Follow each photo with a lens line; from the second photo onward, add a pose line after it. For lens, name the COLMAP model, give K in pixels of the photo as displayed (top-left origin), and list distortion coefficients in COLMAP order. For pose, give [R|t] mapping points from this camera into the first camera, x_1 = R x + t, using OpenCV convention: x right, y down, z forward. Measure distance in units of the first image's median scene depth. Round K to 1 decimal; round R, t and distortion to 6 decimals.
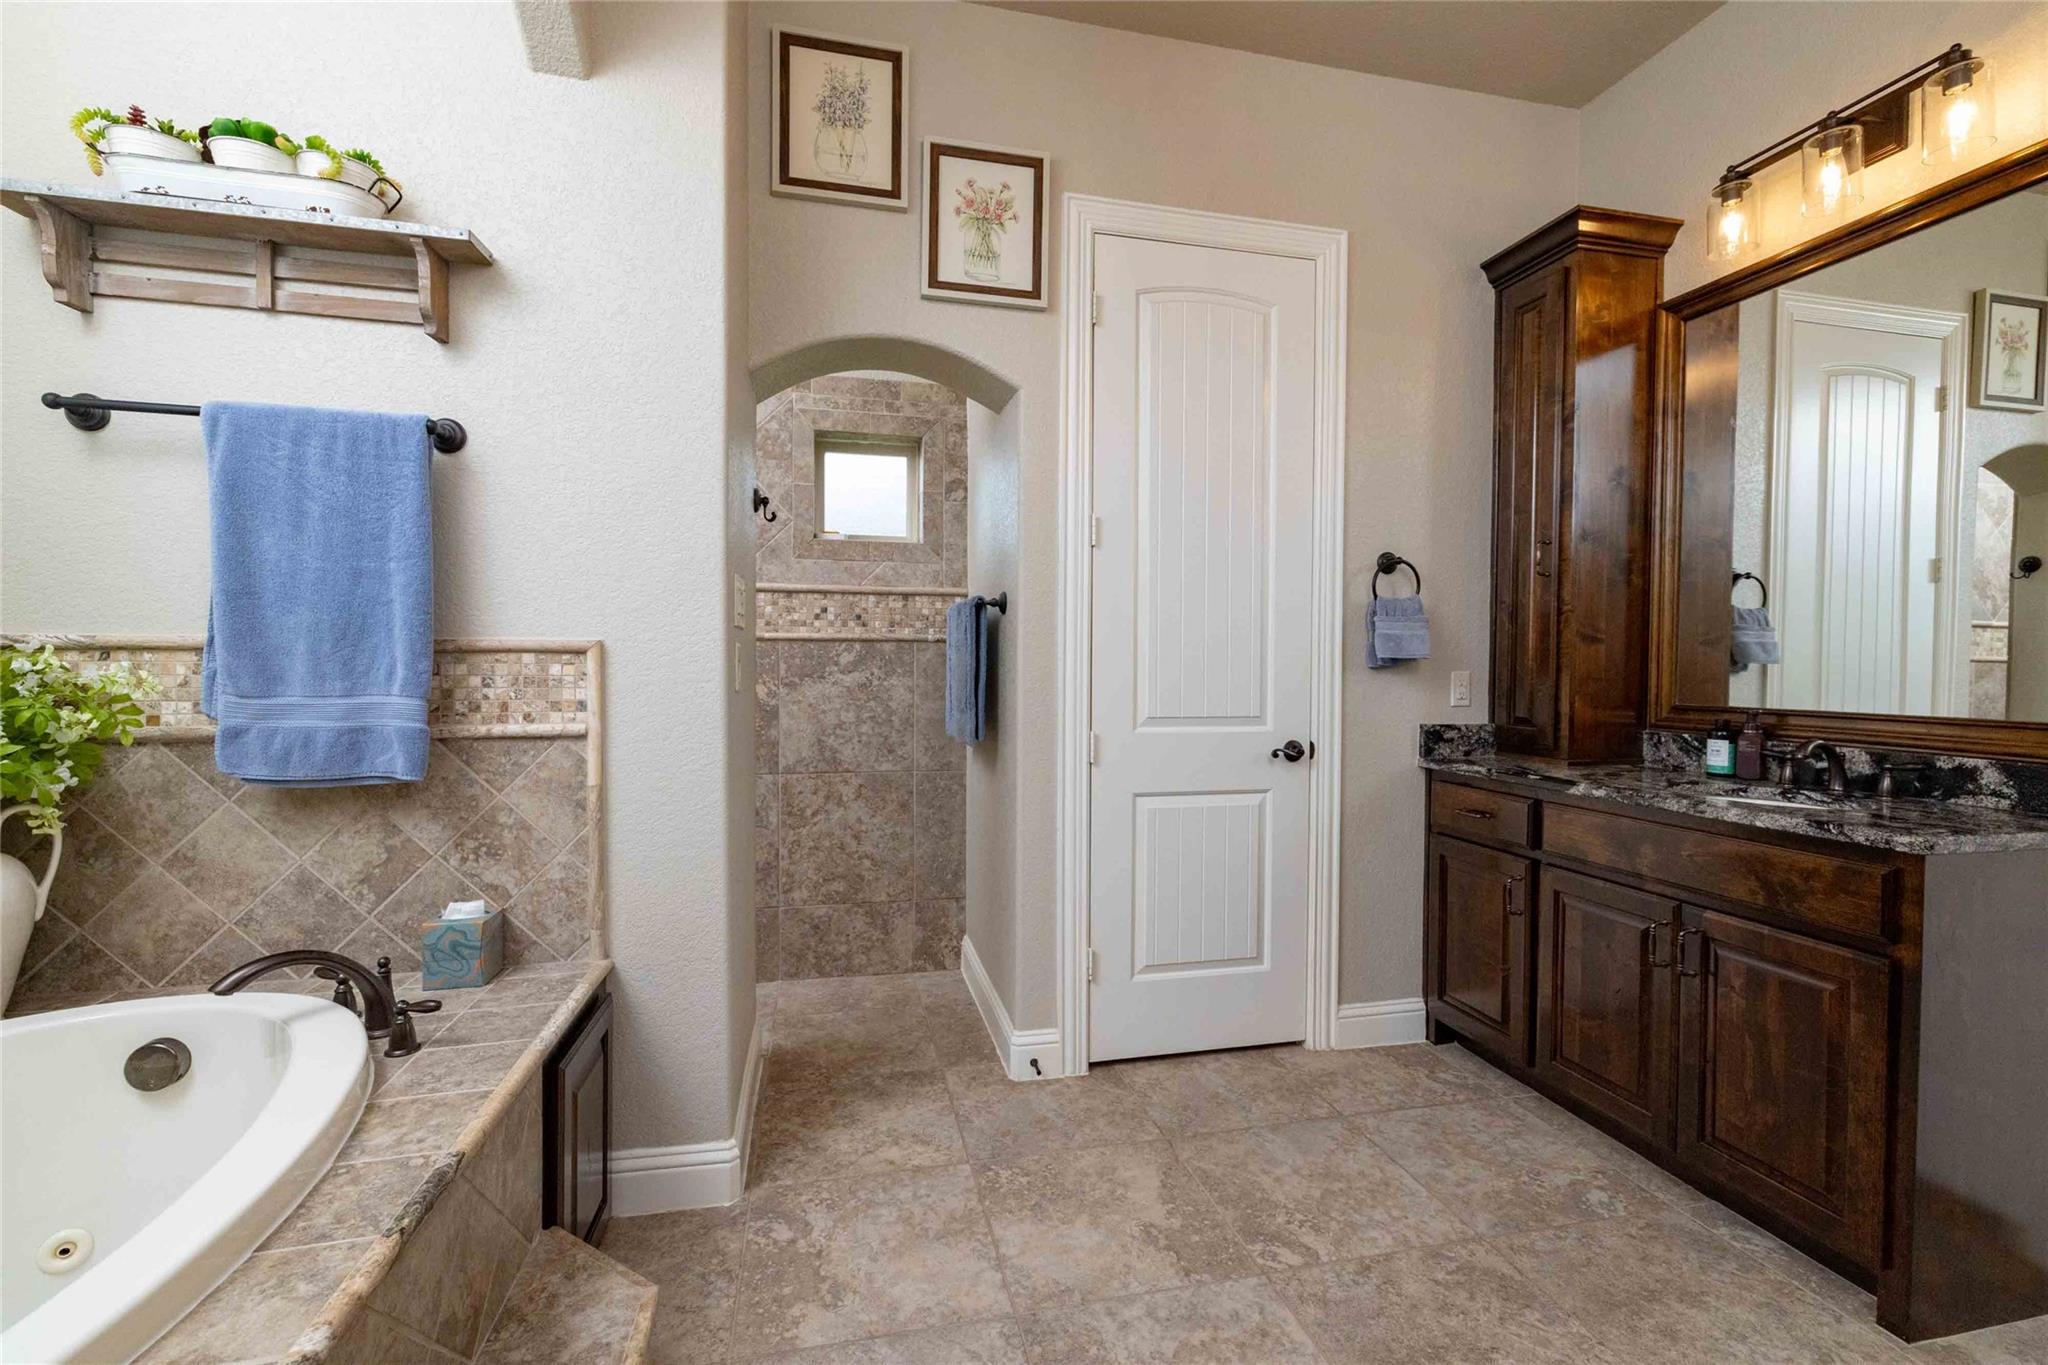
lens RADIAL K [[887.9, 0, 1022.0], [0, 887.9, 678.0], [0, 0, 1]] dist [0.001871, 0.000177]
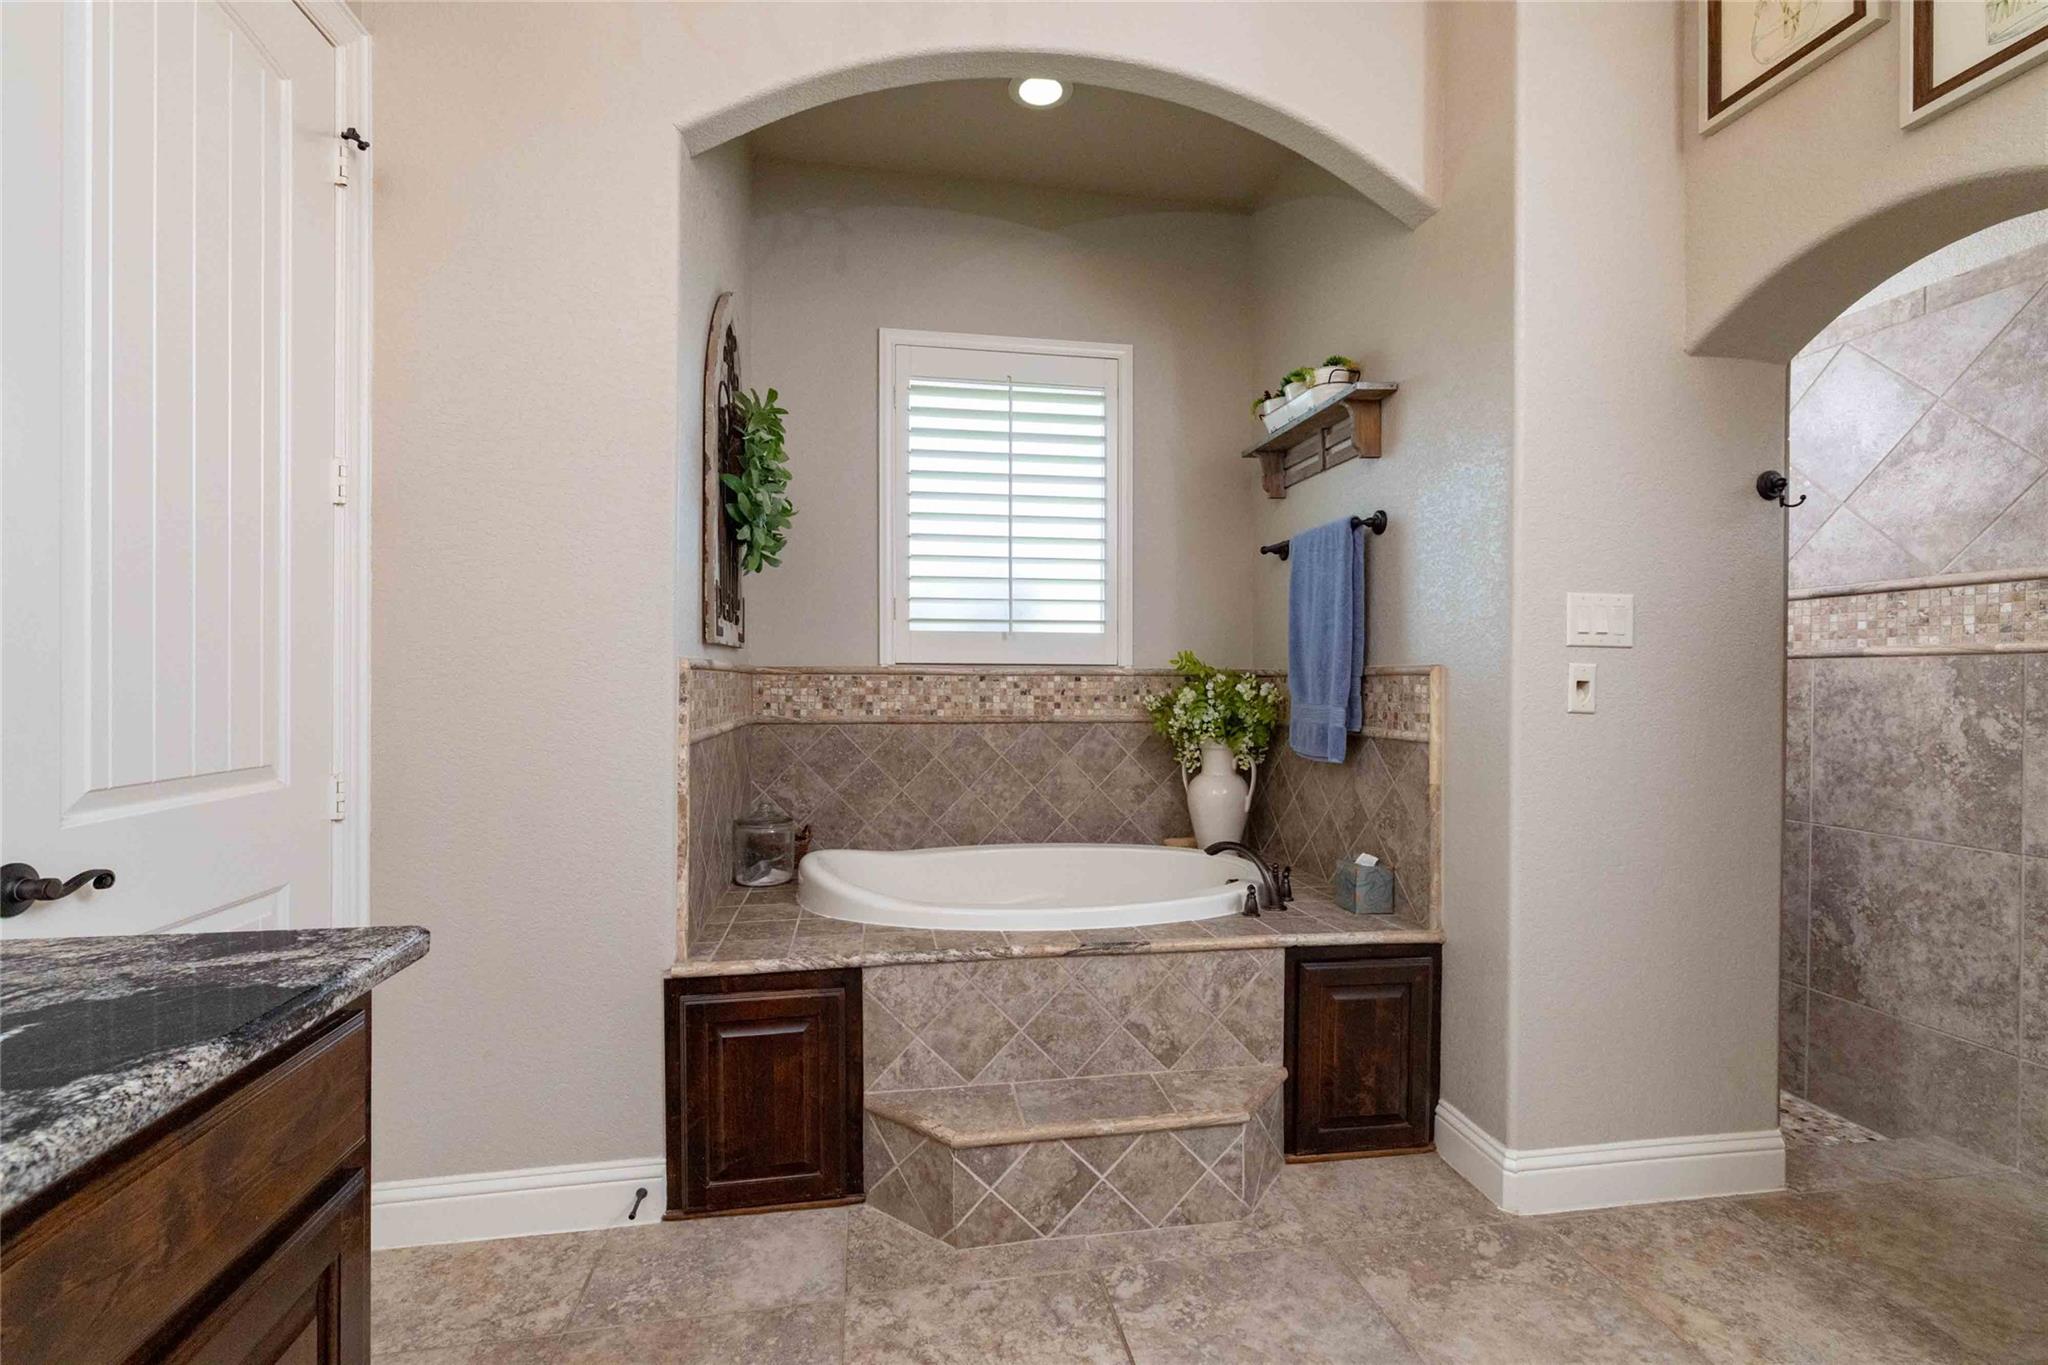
lens RADIAL K [[887.9, 0, 1020.4], [0, 887.9, 681.3], [0, 0, 1]] dist [0.001871, 0.000177]
pose [[-0.069009, -0.003991, -0.997608, 0.770971], [-0.023438, 0.999722, -0.002378, -0.003838], [0.997341, 0.023217, -0.069084, 0.521923]]
